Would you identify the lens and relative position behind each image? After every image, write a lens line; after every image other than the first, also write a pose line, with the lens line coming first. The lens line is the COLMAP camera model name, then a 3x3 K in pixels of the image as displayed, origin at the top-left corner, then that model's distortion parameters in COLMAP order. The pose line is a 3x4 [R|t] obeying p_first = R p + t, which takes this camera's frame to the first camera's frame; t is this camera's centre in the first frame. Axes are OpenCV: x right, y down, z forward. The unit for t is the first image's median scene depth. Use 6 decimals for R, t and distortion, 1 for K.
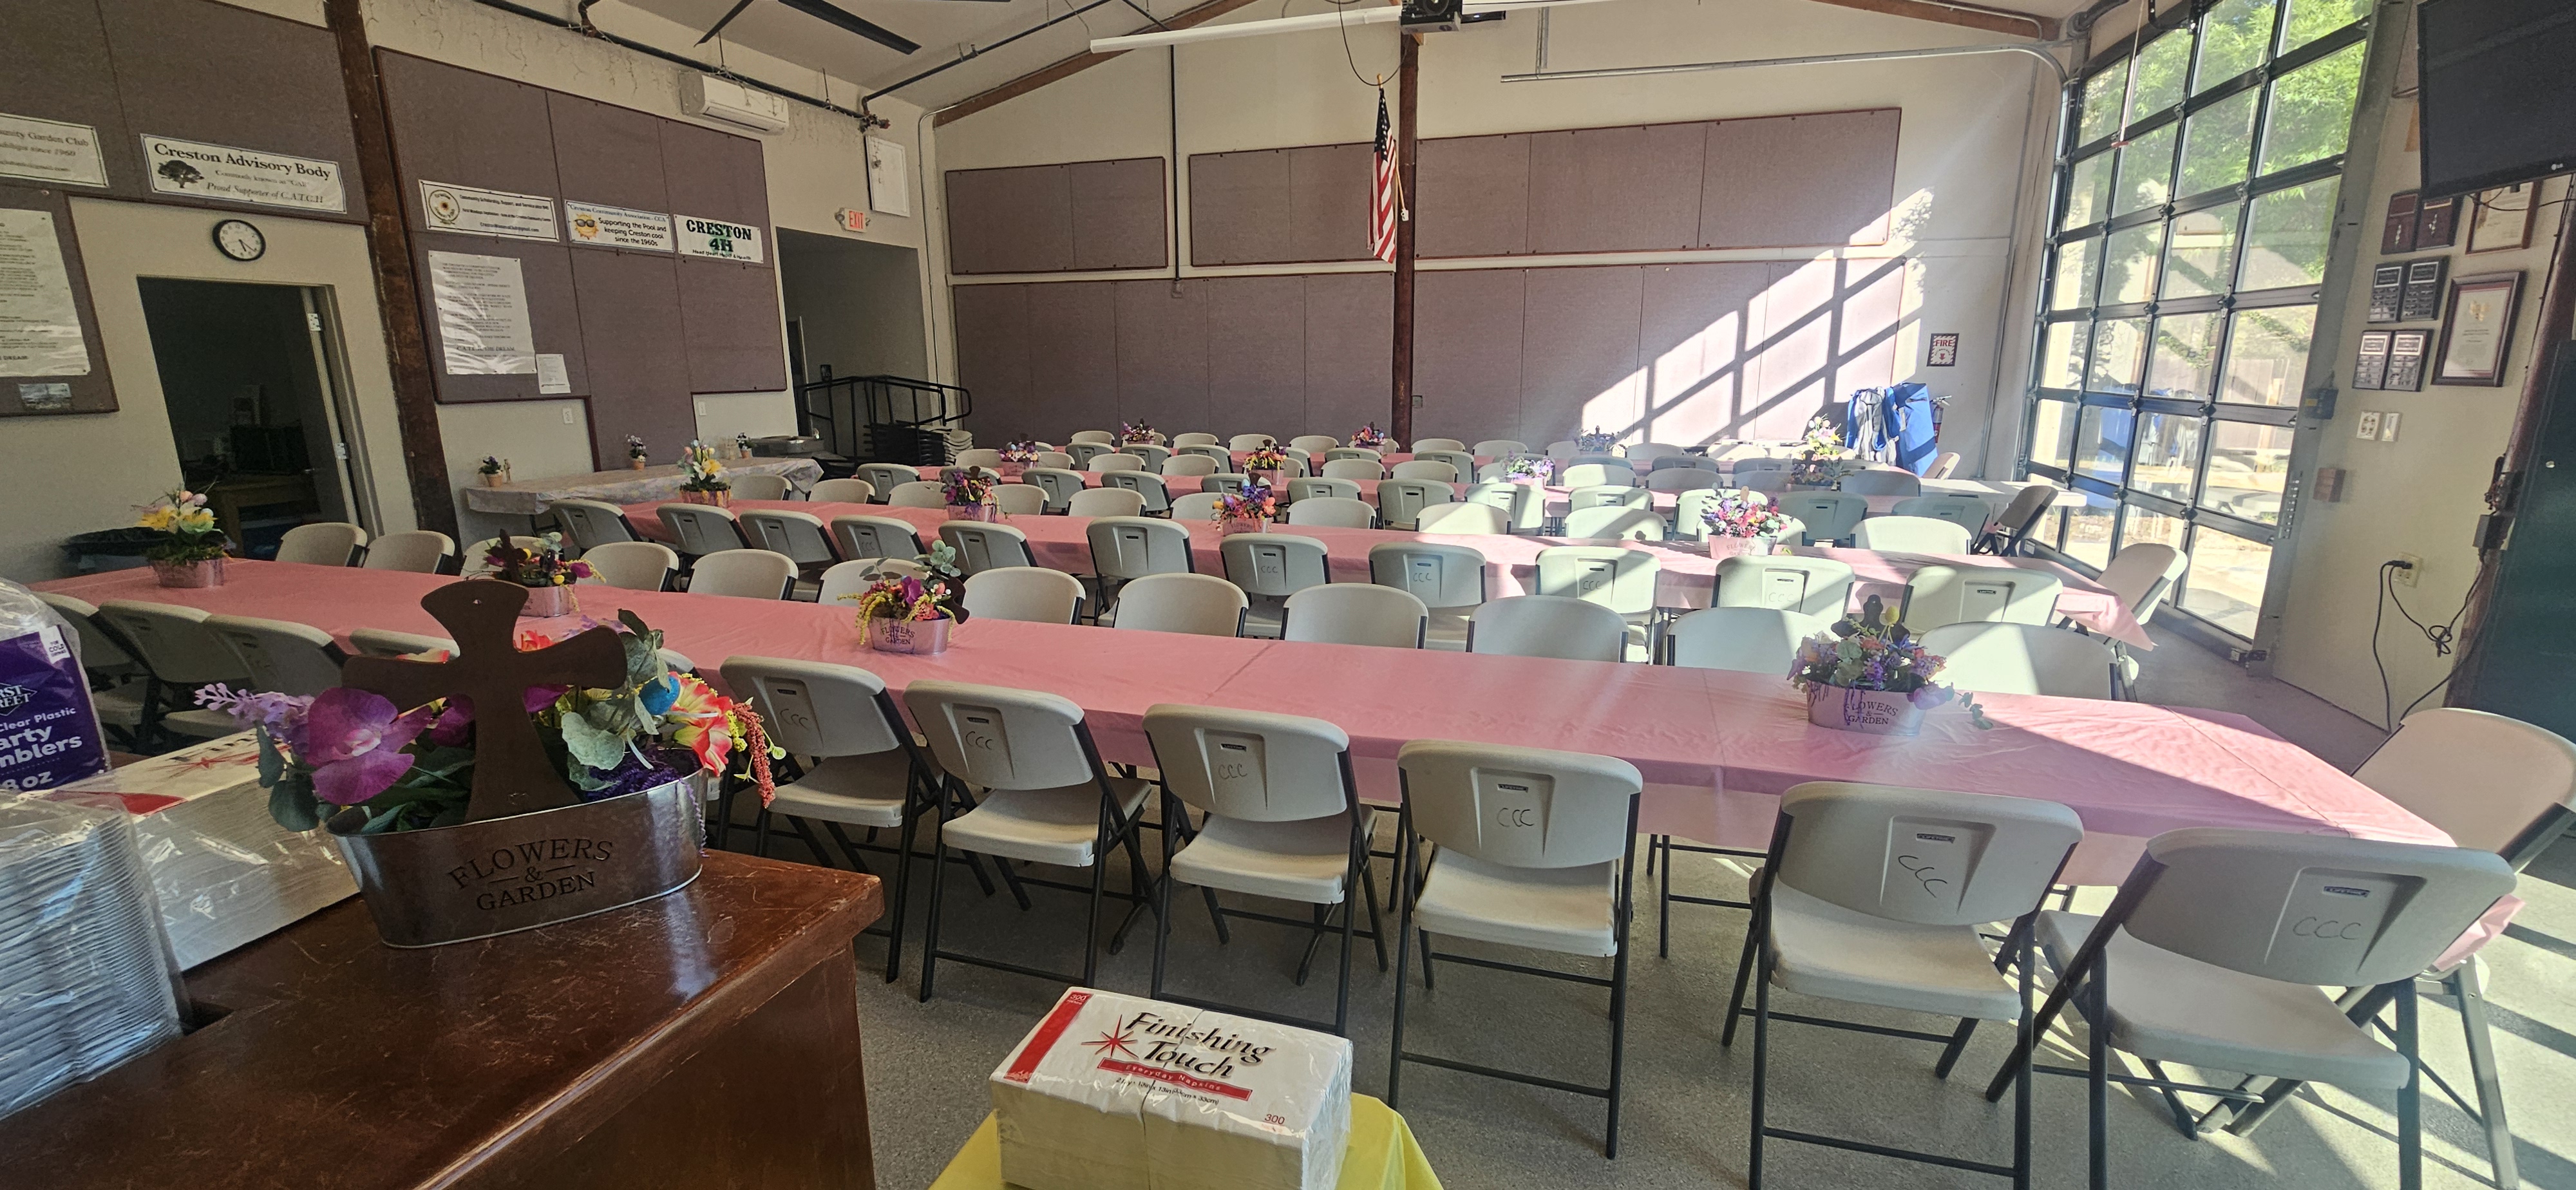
lens RADIAL K [[1065.3, 0, 1288.0], [0, 1065.3, 595.0], [0, 0, 1]] dist [0.002357, 0.000140]
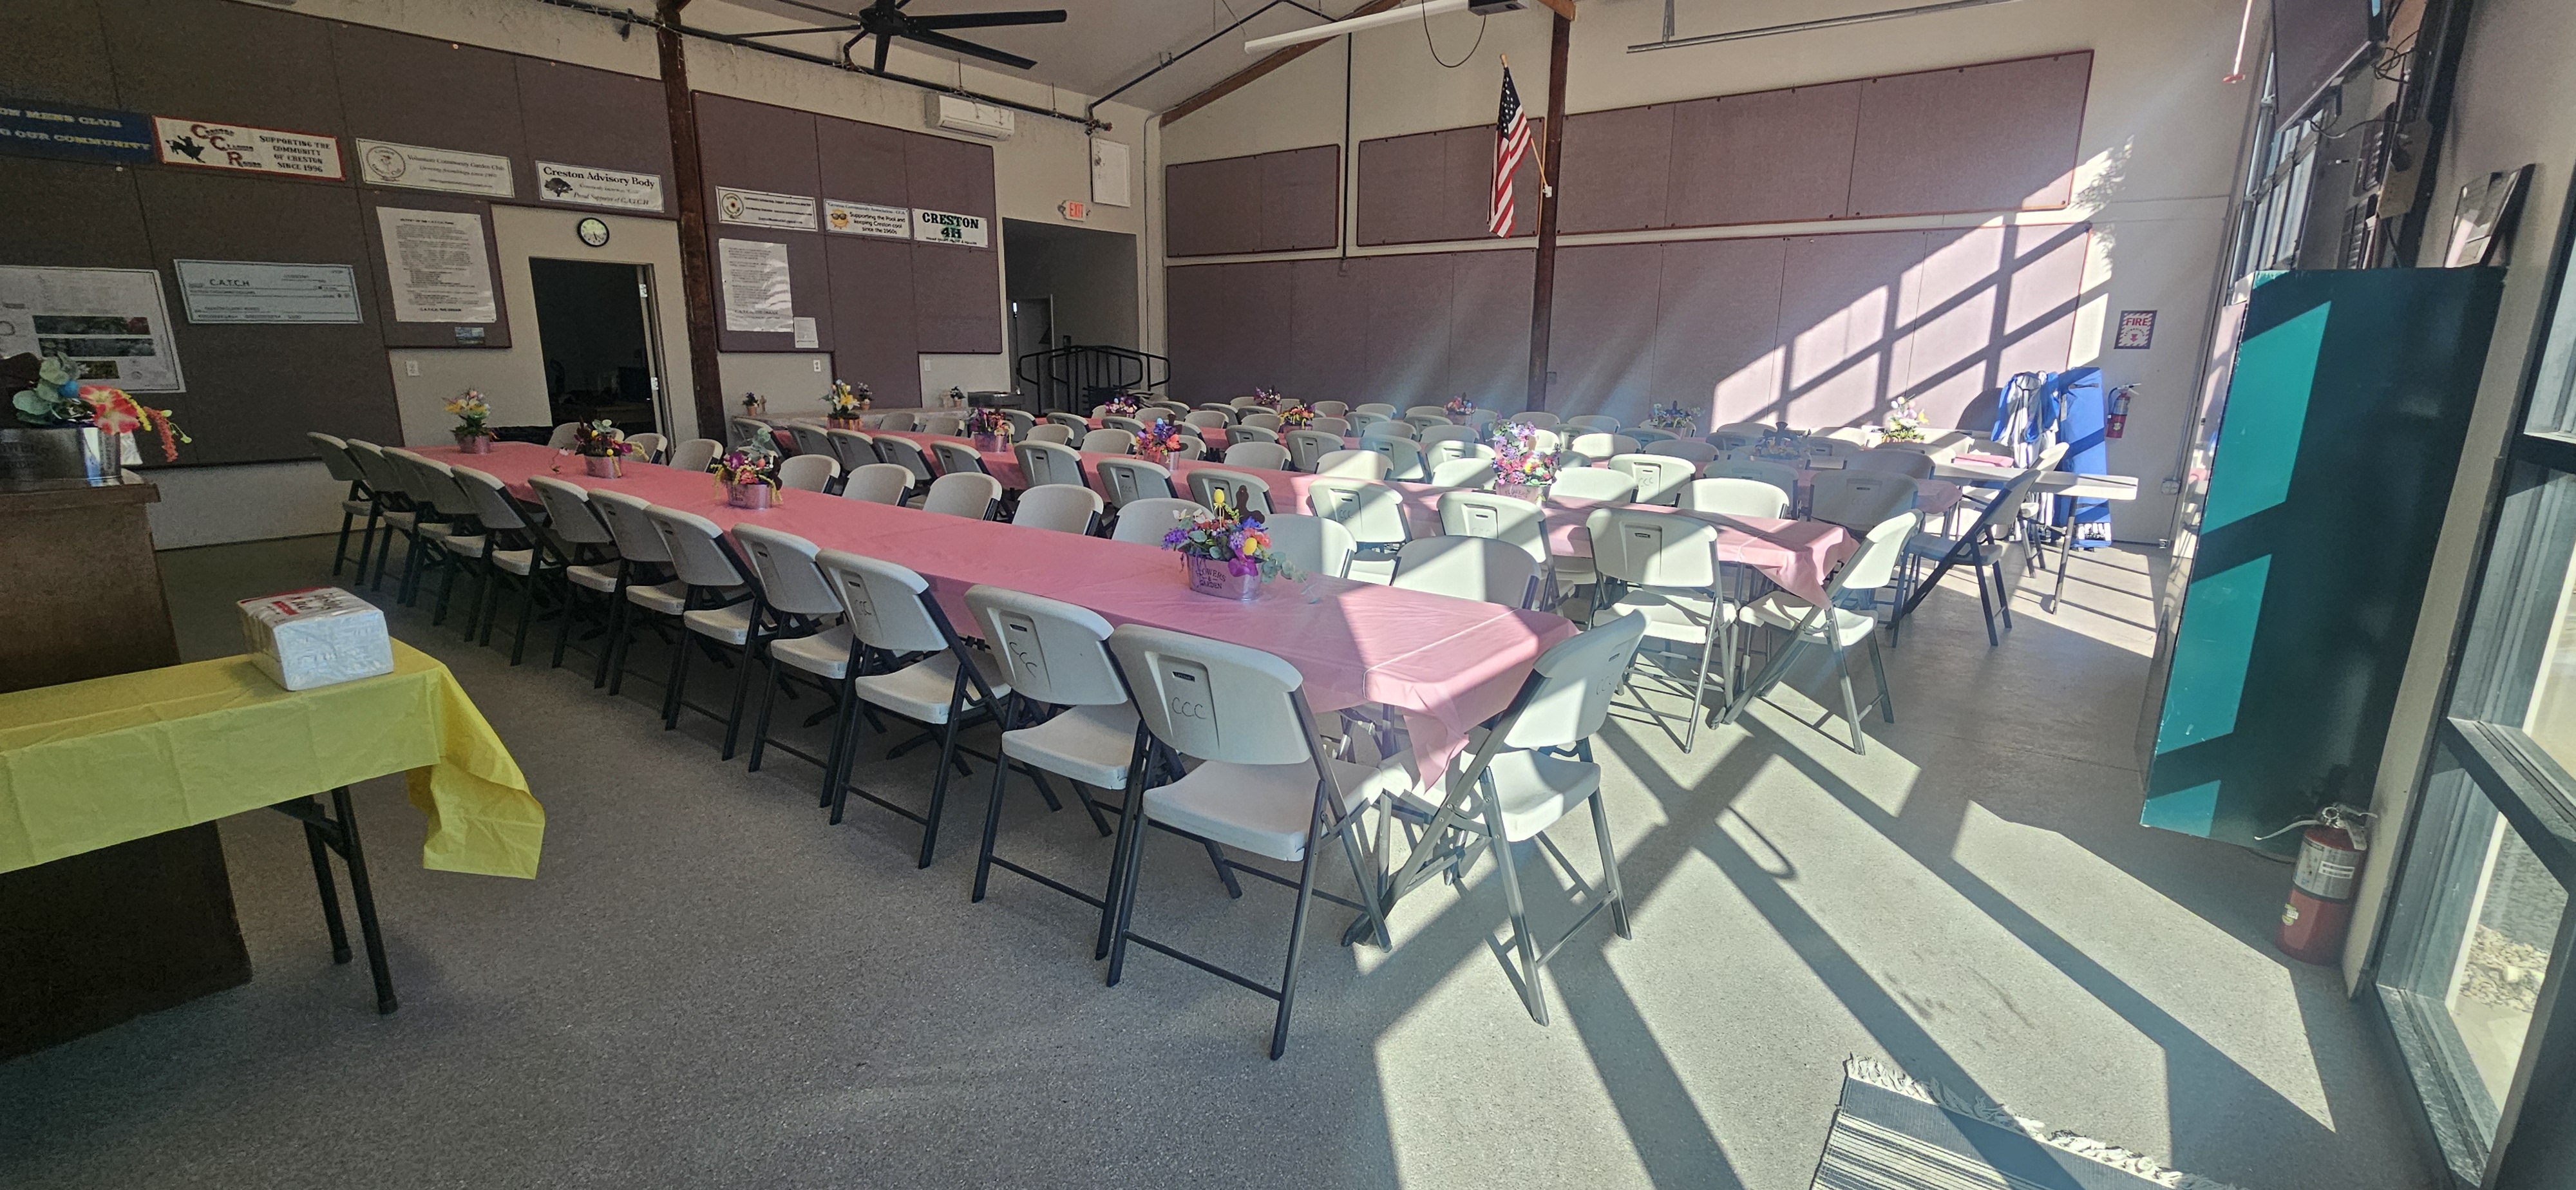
lens RADIAL K [[1068.5, 0, 1291.4], [0, 1068.5, 593.1], [0, 0, 1]] dist [0.001930, 0.000466]
pose [[0.941215, 0.091735, -0.325114, 0.275626], [-0.089881, 0.995736, 0.020752, 0.025078], [0.325631, 0.009689, 0.945447, -0.035253]]
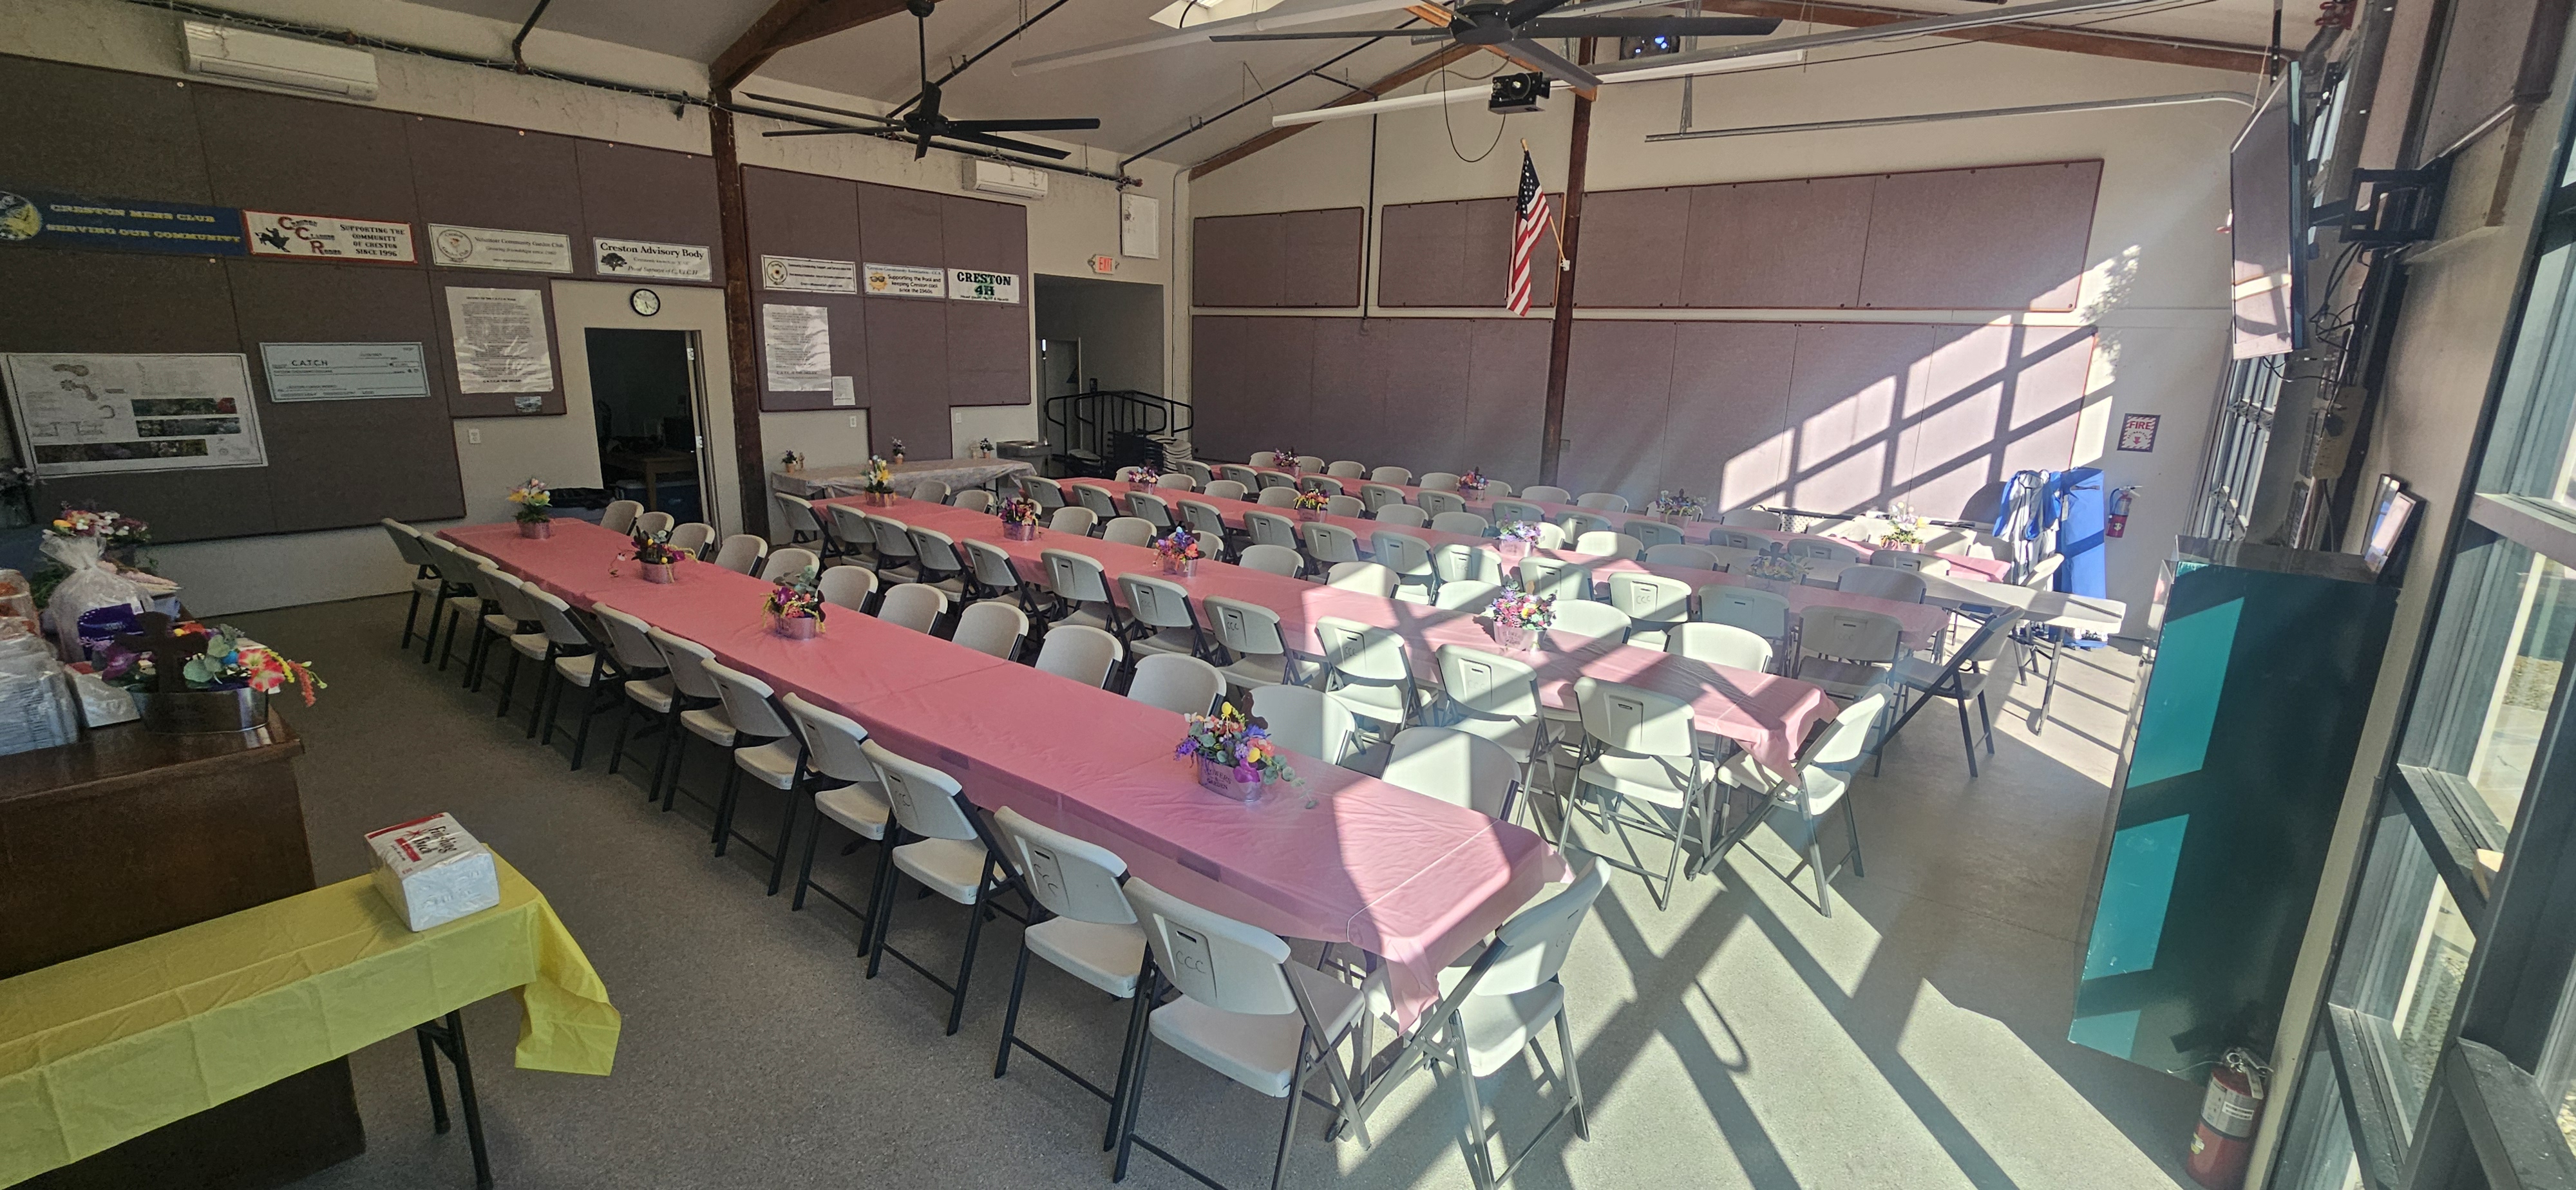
lens RADIAL K [[1065.3, 0, 1288.0], [0, 1065.3, 595.0], [0, 0, 1]] dist [0.002357, 0.000140]
pose [[0.931352, 0.115873, -0.345192, 0.283846], [-0.113136, 0.993181, 0.028139, -0.043822], [0.346099, 0.012846, 0.938110, -0.061649]]
